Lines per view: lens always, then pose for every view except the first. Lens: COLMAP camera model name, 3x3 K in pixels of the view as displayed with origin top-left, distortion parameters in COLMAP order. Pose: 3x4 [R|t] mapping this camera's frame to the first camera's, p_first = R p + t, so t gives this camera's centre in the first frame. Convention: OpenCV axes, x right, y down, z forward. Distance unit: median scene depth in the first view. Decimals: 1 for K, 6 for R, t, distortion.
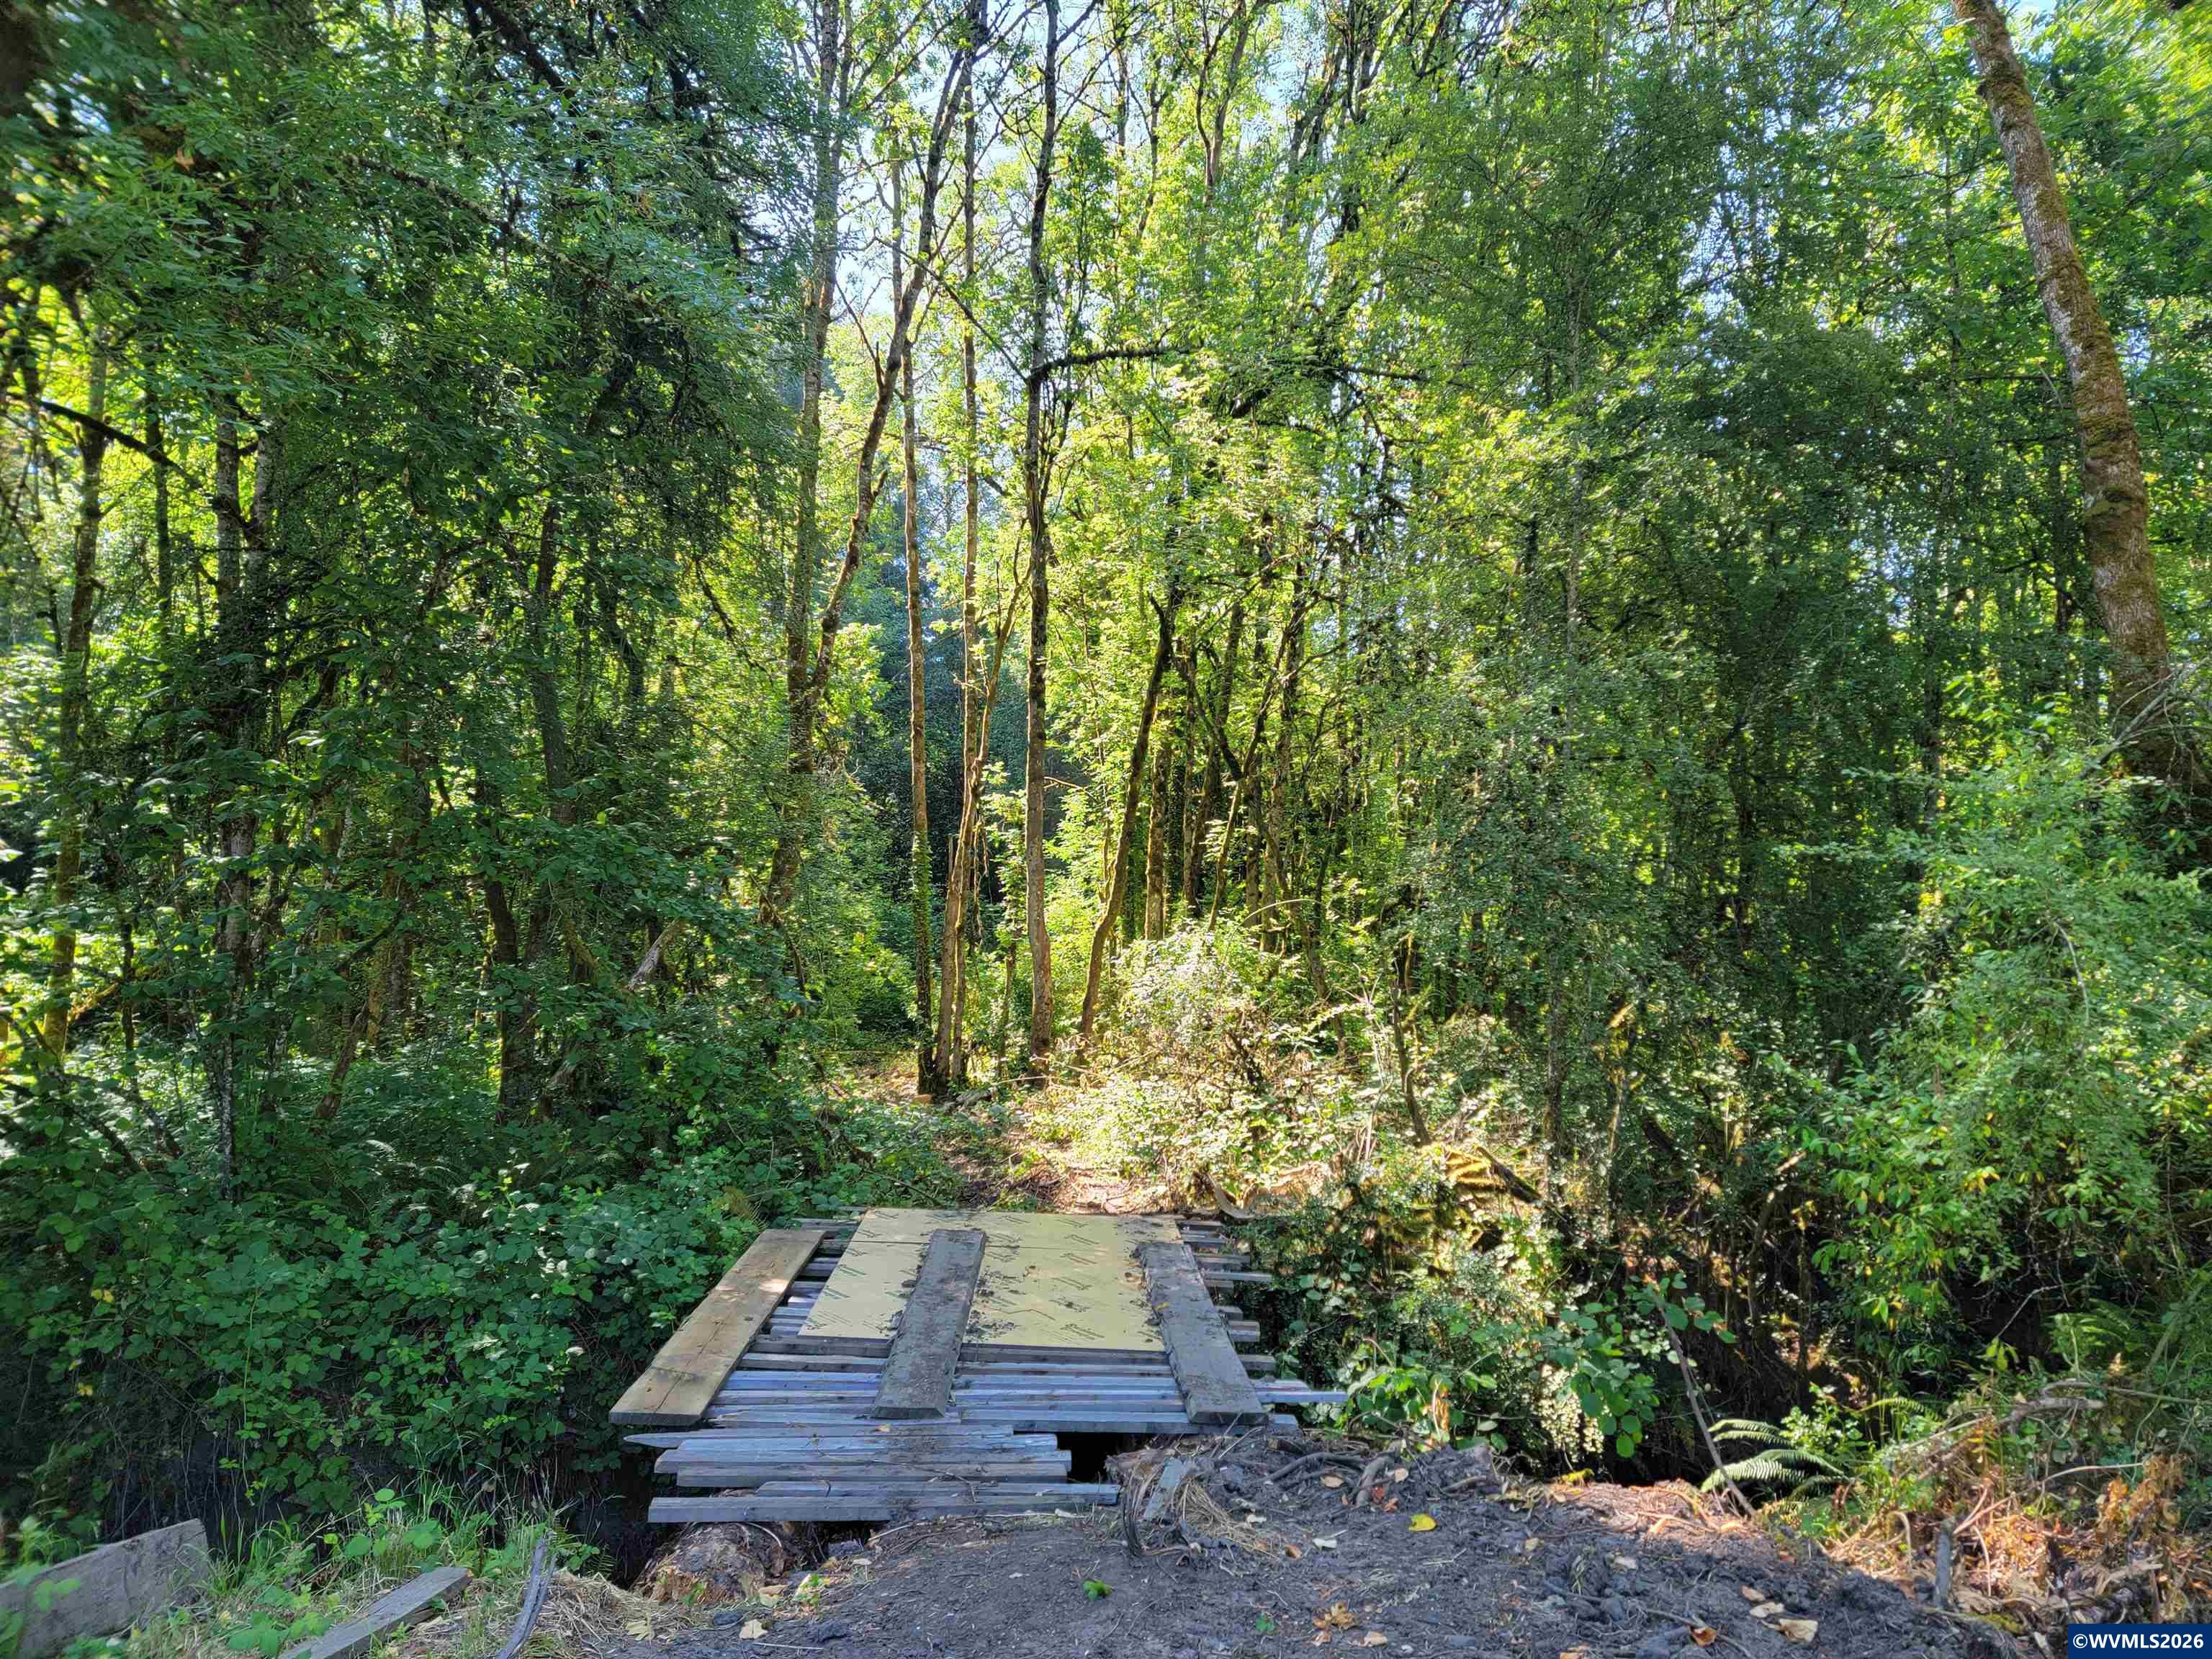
lens RADIAL K [[1527.0, 0, 1094.5], [0, 1527.0, 821.9], [0, 0, 1]] dist [0.084062, -0.022949]
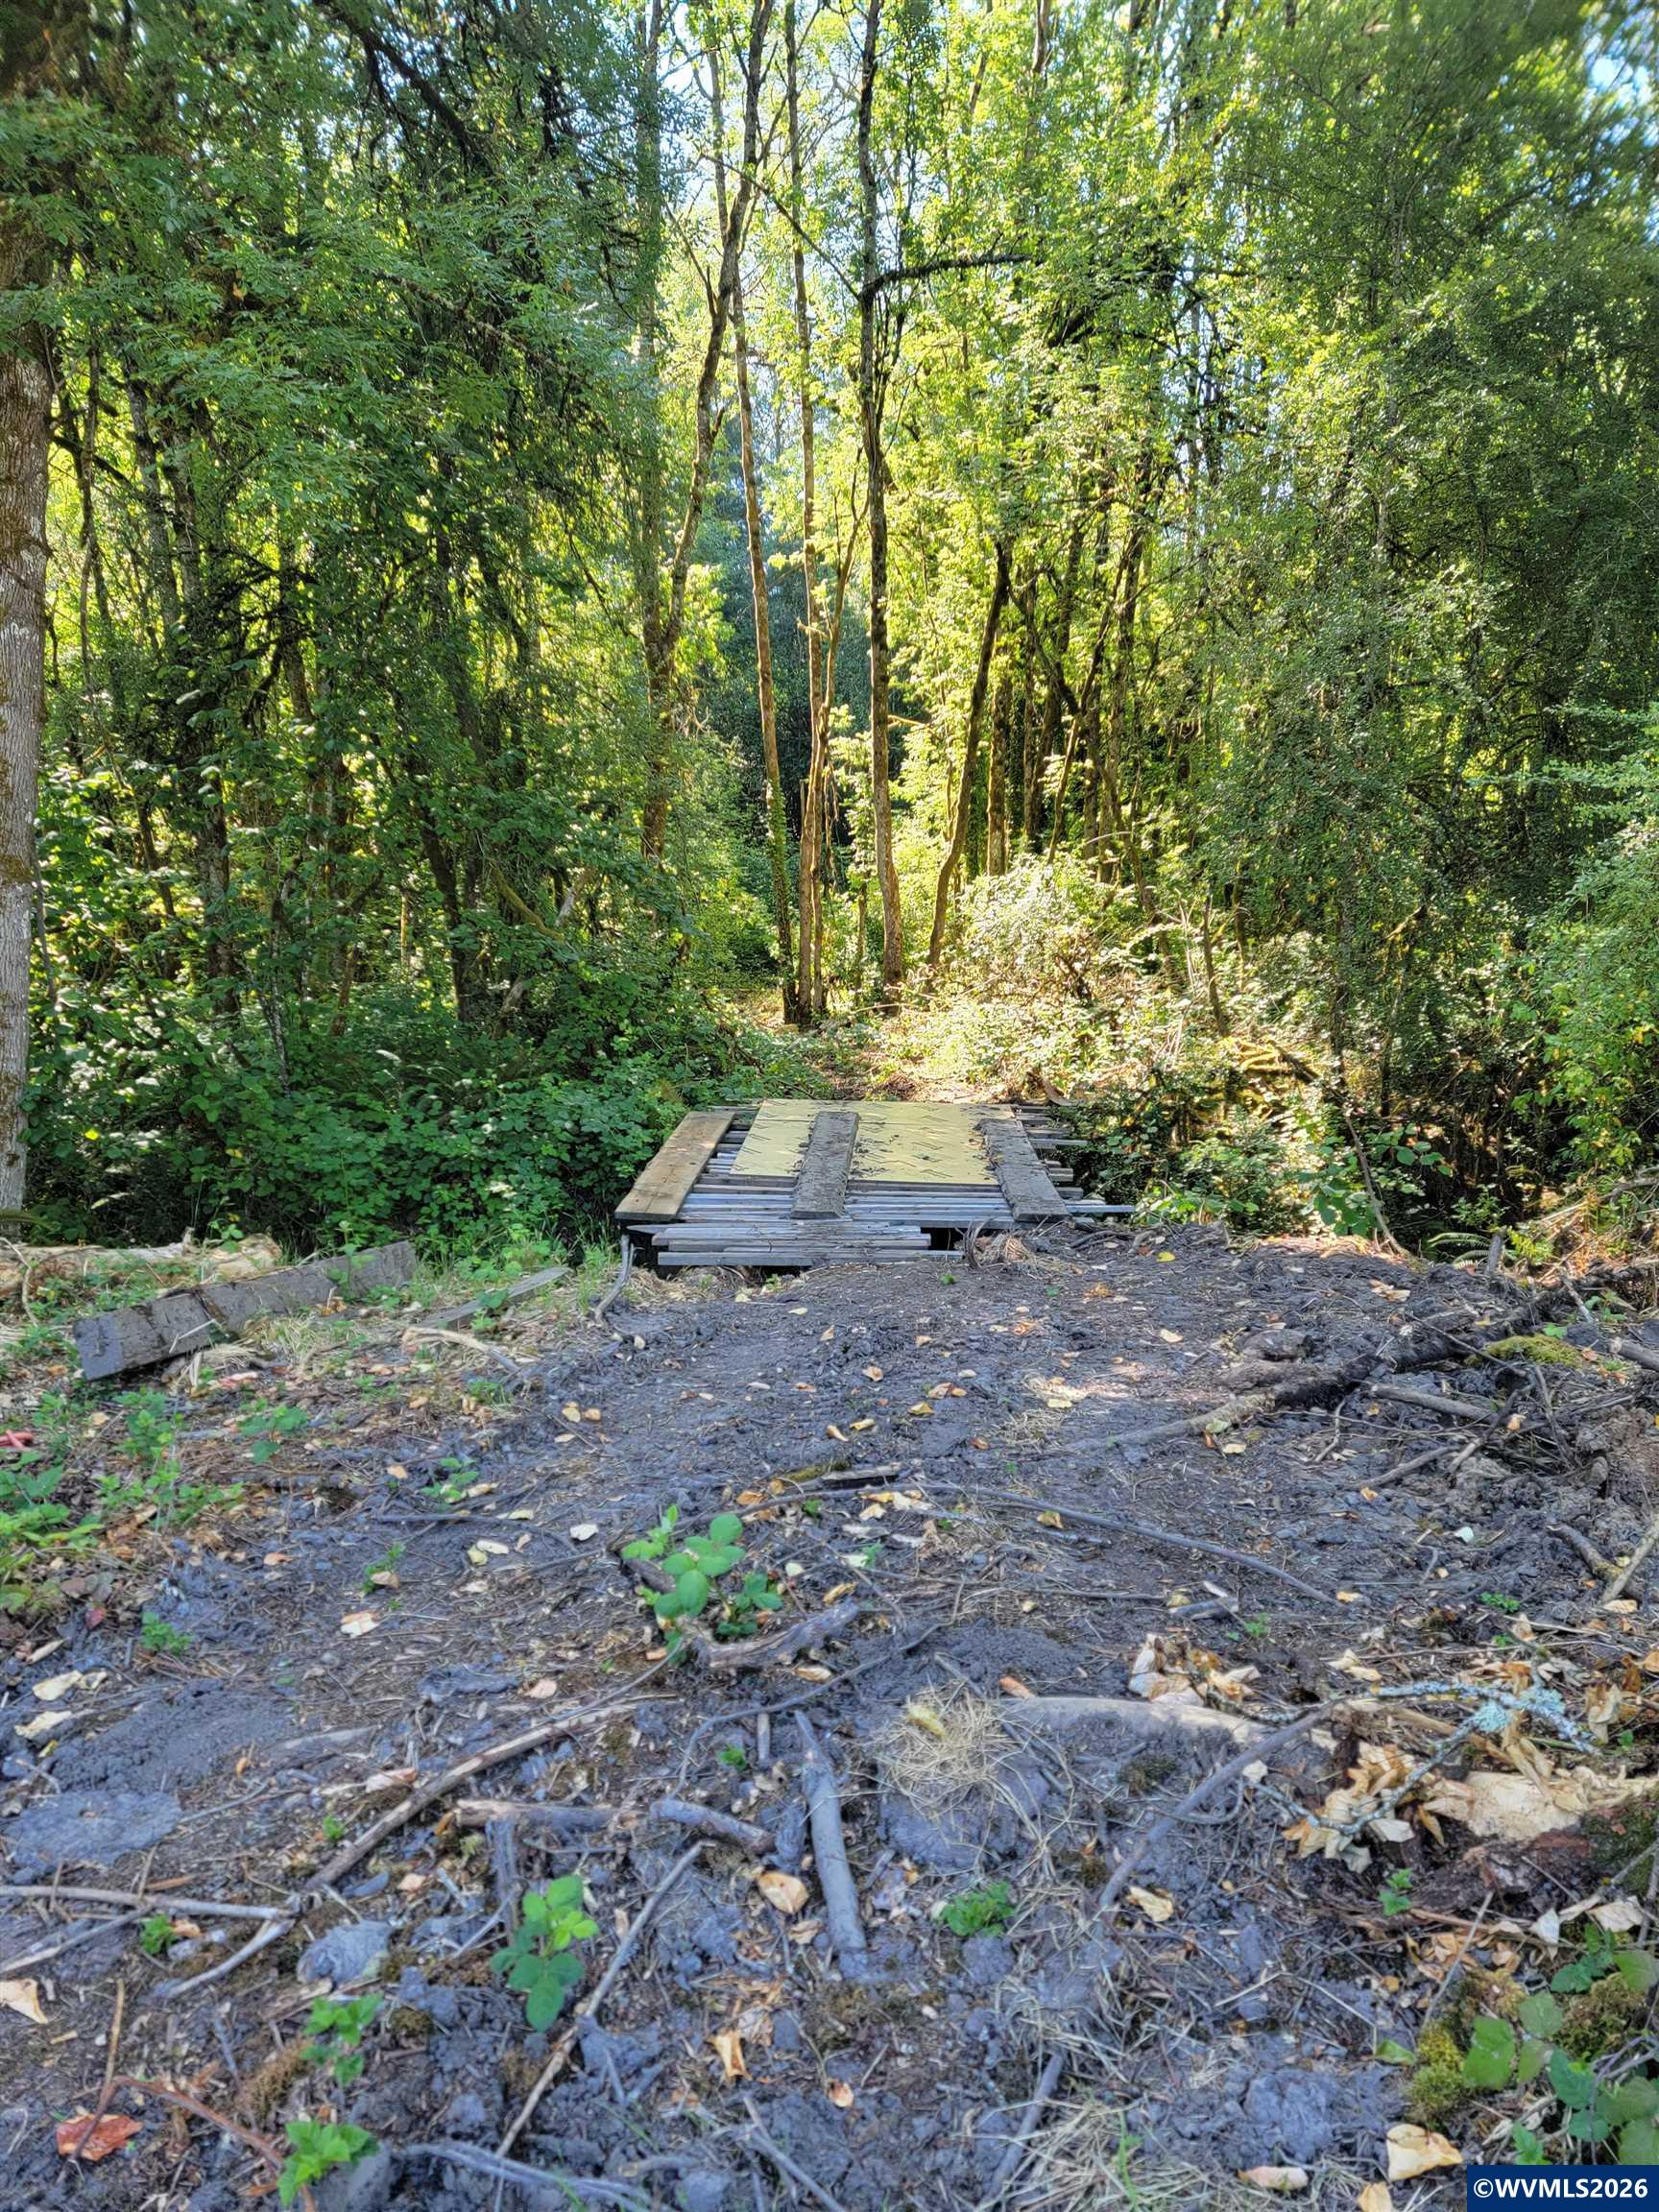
lens RADIAL K [[1527.0, 0, 850.2], [0, 1527.0, 1170.8], [0, 0, 1]] dist [0.084062, -0.022949]
pose [[0.997652, -0.024575, -0.063921, 0.000861], [0.040404, 0.964855, 0.259659, -0.007484], [0.055293, -0.261632, 0.963582, -0.118548]]
